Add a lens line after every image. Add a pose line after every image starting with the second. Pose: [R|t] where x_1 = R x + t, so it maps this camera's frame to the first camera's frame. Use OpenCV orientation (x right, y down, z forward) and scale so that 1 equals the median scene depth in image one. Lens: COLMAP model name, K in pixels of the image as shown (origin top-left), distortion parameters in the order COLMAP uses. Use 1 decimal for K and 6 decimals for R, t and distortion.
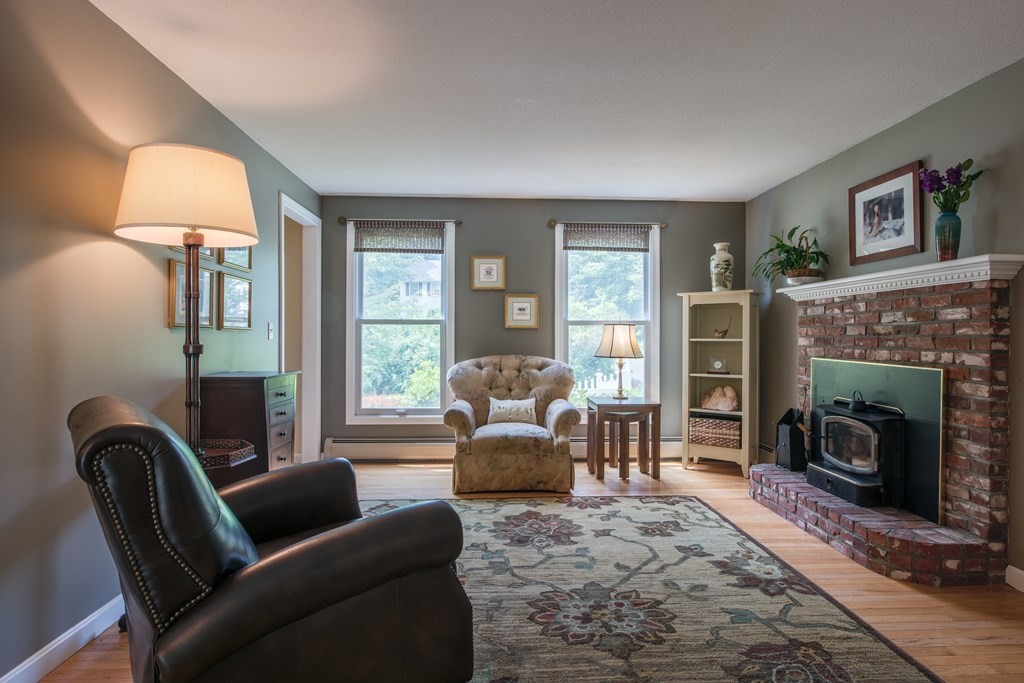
lens RADIAL K [[562.9, 0, 512.2], [0, 562.9, 338.1], [0, 0, 1]] dist [-0.004077, 0.000883]
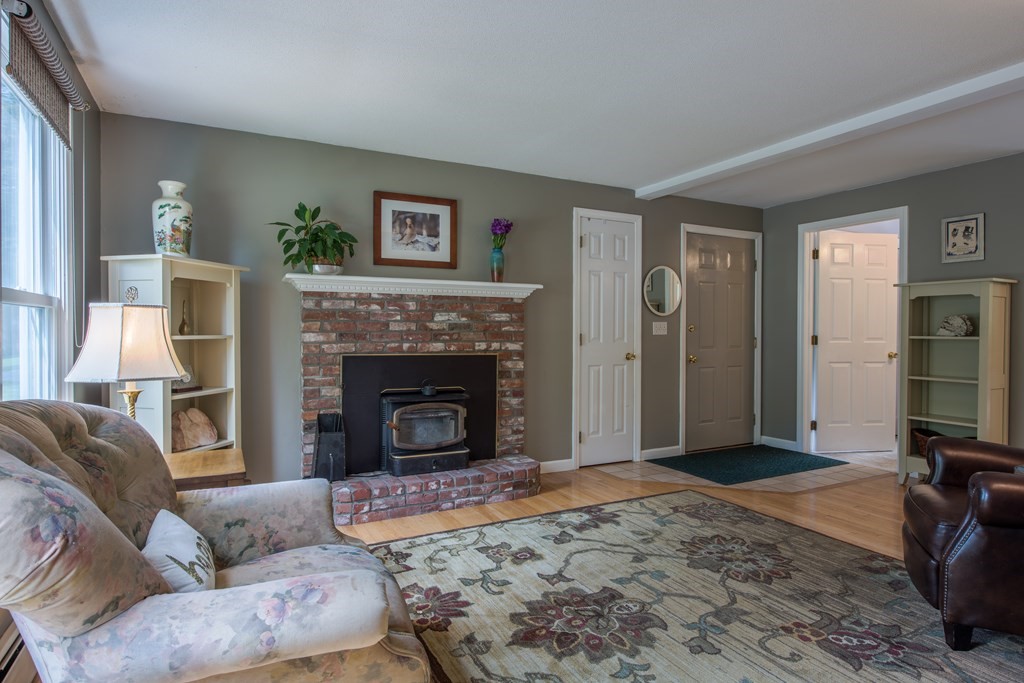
lens RADIAL K [[562.9, 0, 516.2], [0, 562.9, 339.2], [0, 0, 1]] dist [-0.004077, 0.000883]
pose [[-0.420070, -0.015505, 0.907359, -0.496479], [-0.000147, 0.999855, 0.017018, -0.007308], [-0.907492, 0.007015, -0.420012, 1.279349]]
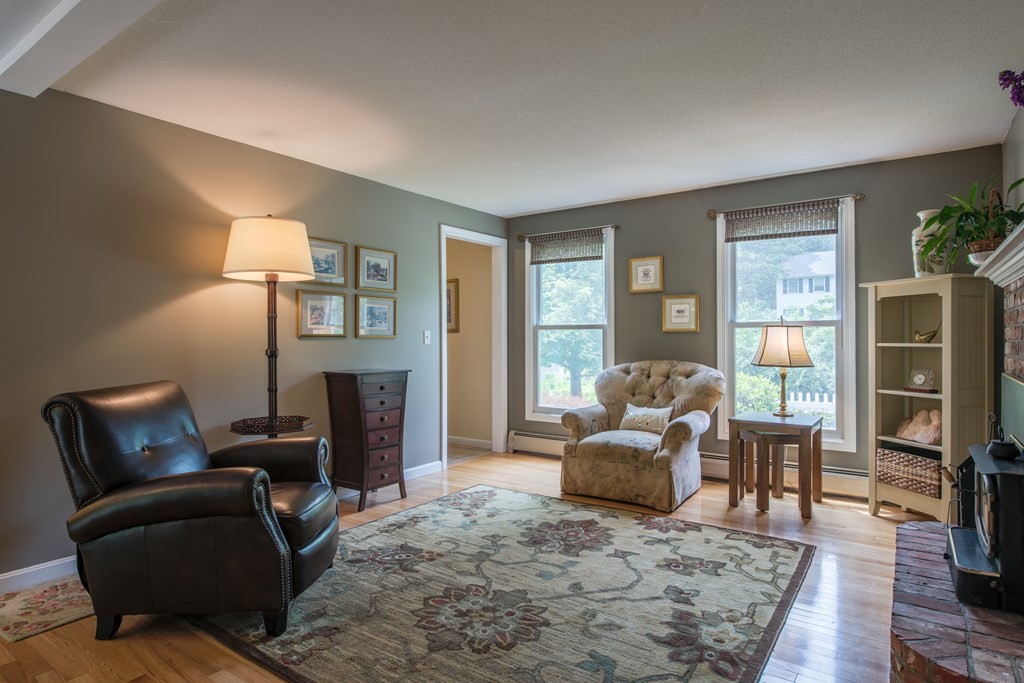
lens RADIAL K [[562.9, 0, 518.3], [0, 562.9, 340.5], [0, 0, 1]] dist [-0.004077, 0.000883]
pose [[0.791922, -0.003330, -0.610614, 0.547965], [0.003254, 0.999994, -0.001234, -0.004561], [0.610614, -0.001010, 0.791928, 0.151446]]
